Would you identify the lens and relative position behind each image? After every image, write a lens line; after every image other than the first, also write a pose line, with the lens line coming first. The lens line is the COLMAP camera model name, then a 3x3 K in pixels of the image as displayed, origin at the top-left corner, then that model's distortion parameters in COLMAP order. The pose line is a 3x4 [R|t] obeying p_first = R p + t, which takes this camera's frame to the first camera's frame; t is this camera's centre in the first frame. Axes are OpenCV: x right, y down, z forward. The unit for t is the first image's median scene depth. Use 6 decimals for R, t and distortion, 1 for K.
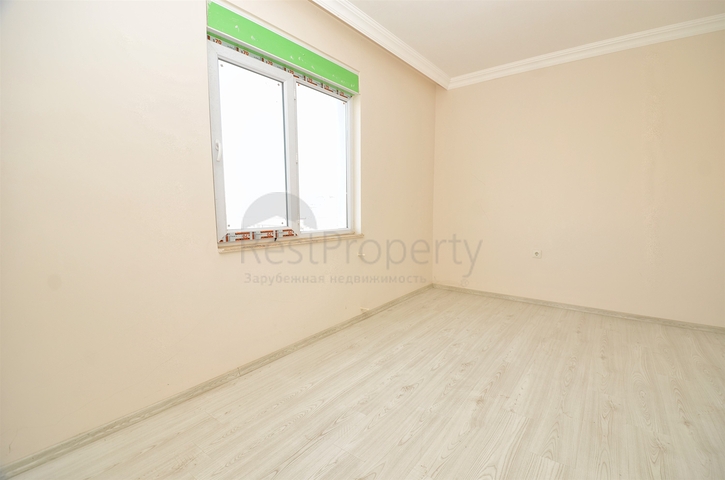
lens RADIAL K [[314.8, 0, 362.5], [0, 314.8, 240.0], [0, 0, 1]] dist [-0.032939, -0.000152]
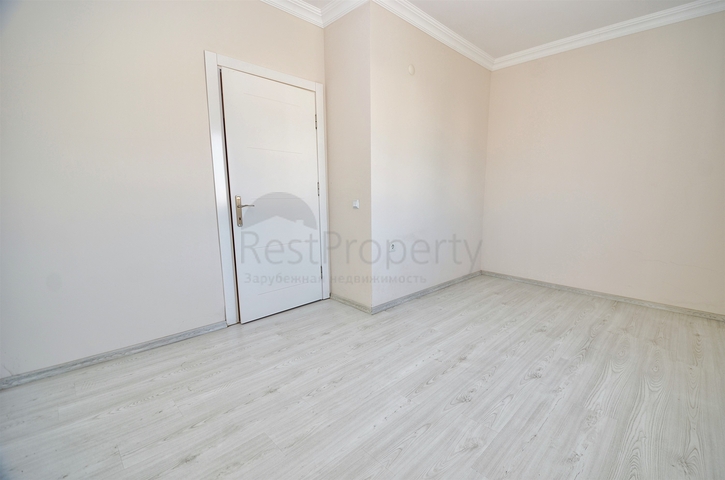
lens RADIAL K [[314.8, 0, 362.5], [0, 314.8, 240.0], [0, 0, 1]] dist [-0.032939, -0.000152]
pose [[-0.989956, -0.005039, 0.141285, 0.507023], [0.029212, 0.970507, 0.239295, -0.166980], [-0.138324, 0.241019, -0.960613, 1.780058]]
